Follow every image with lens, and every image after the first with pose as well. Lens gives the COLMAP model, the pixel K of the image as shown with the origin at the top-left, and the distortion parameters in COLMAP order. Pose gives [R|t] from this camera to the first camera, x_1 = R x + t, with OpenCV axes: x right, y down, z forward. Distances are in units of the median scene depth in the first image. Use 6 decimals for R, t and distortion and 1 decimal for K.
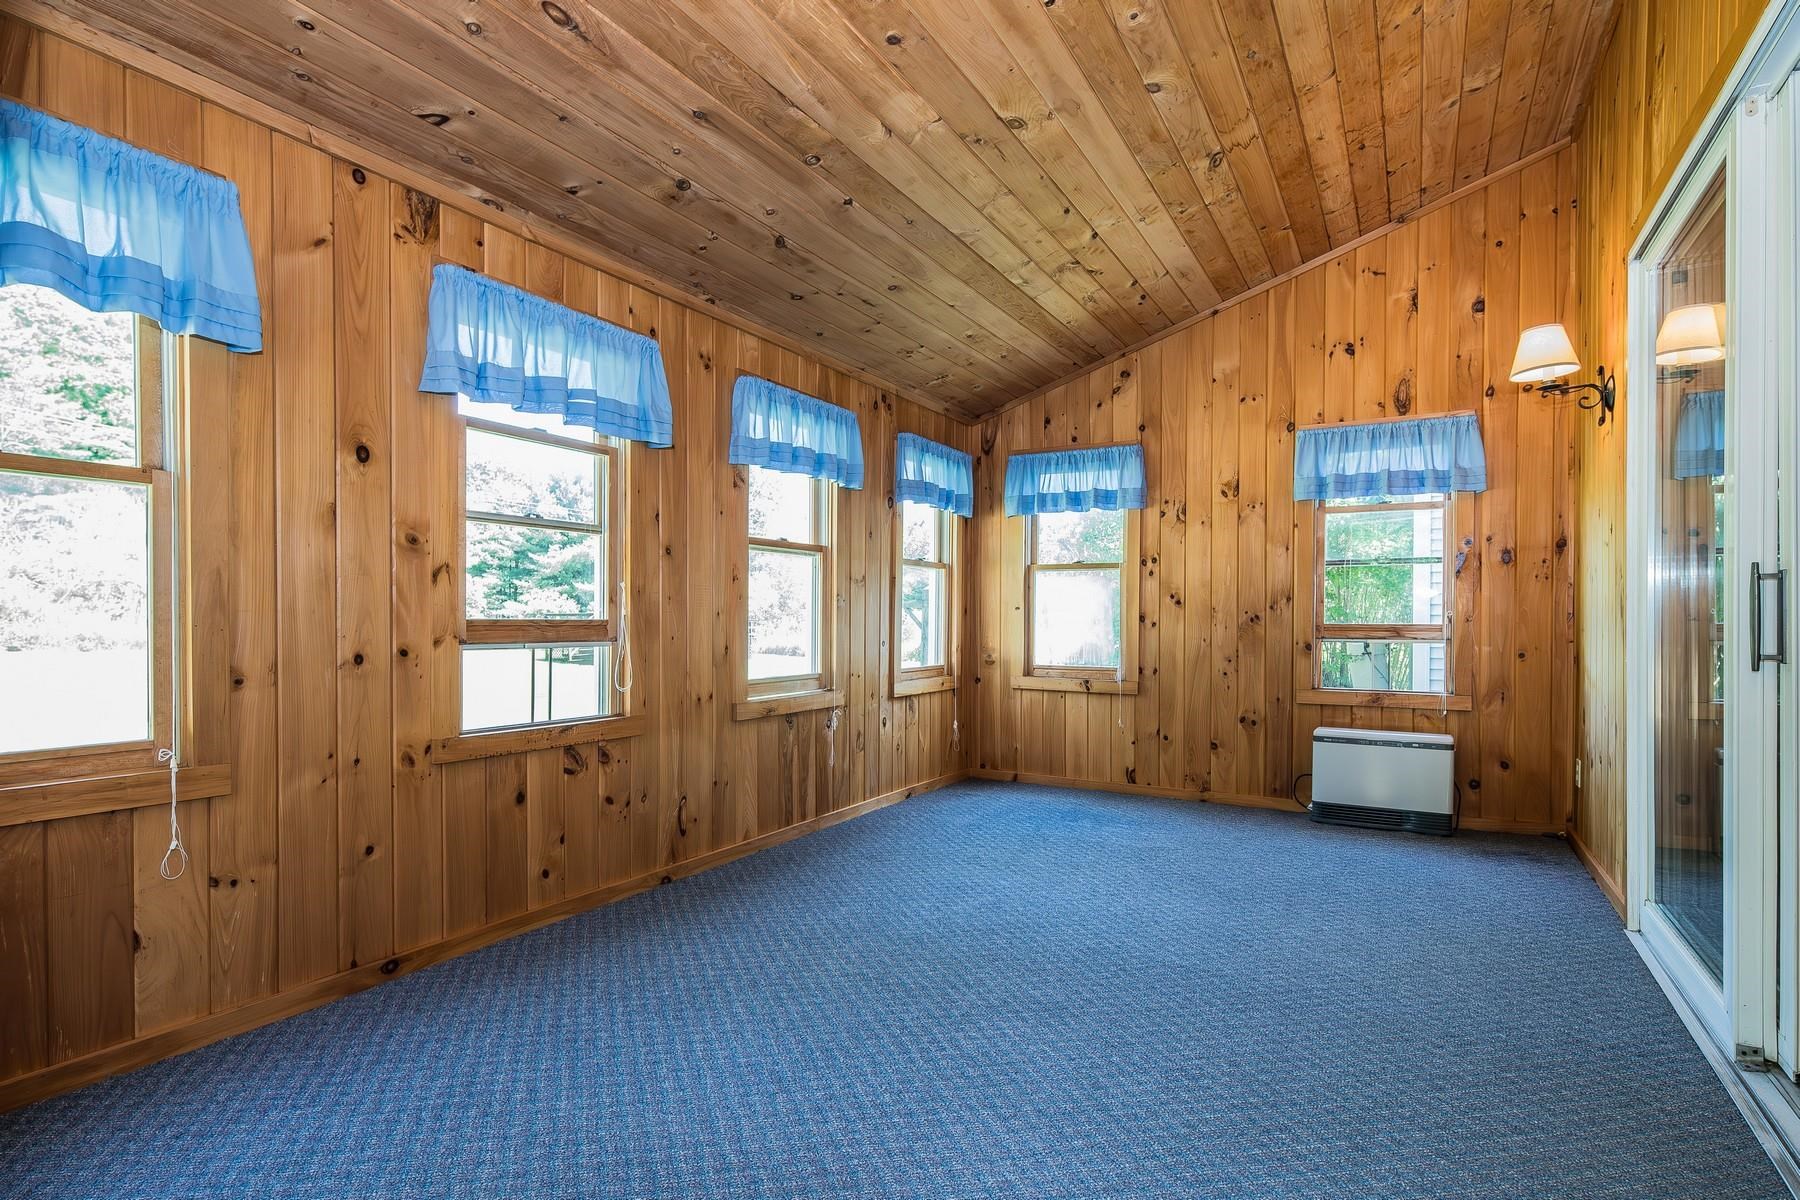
lens RADIAL K [[887.6, 0, 904.9], [0, 887.6, 625.0], [0, 0, 1]] dist [0.001324, 0.000034]
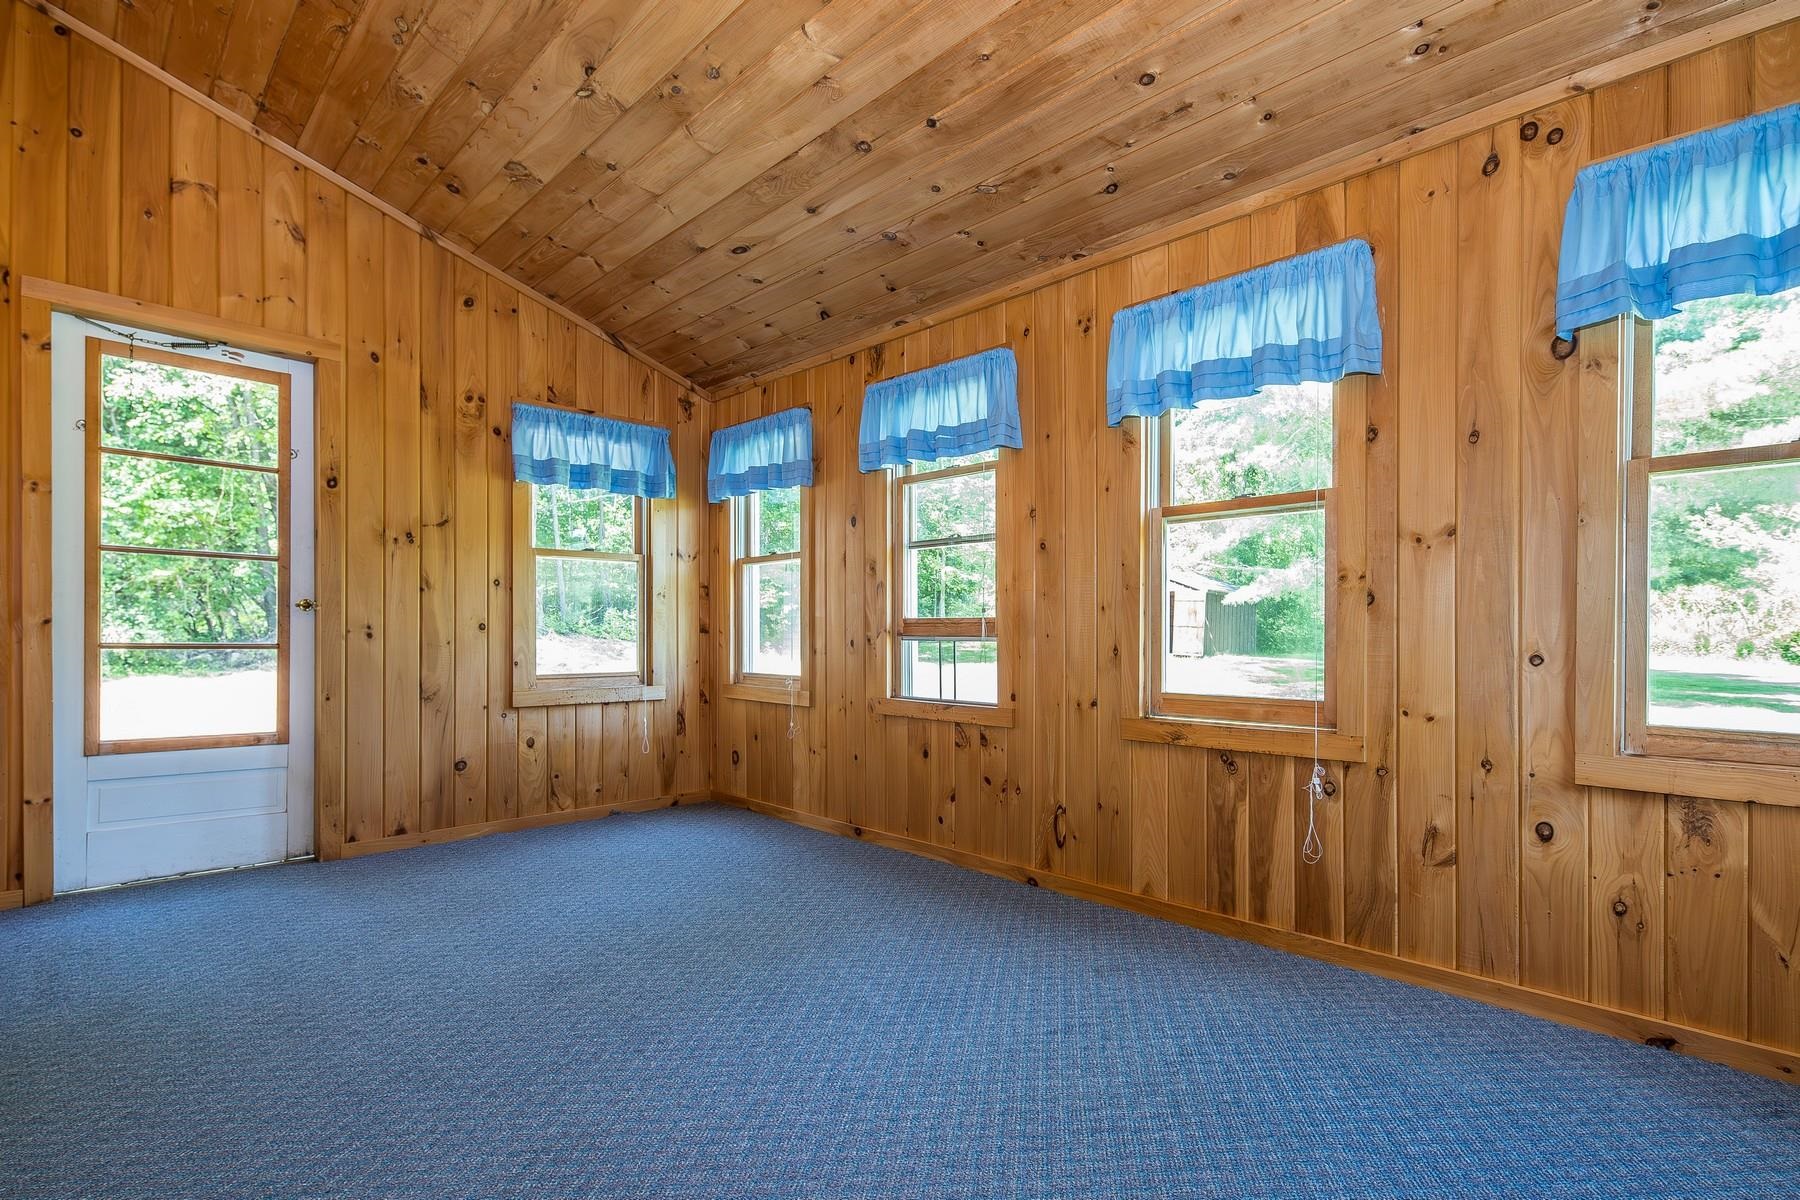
lens RADIAL K [[874.2, 0, 903.6], [0, 874.2, 635.7], [0, 0, 1]] dist [0.015618, 0.000188]
pose [[-0.276159, 0.002785, -0.961108, 0.780510], [-0.007924, 0.999955, 0.005174, 0.011840], [0.961079, 0.009045, -0.276124, 1.251708]]
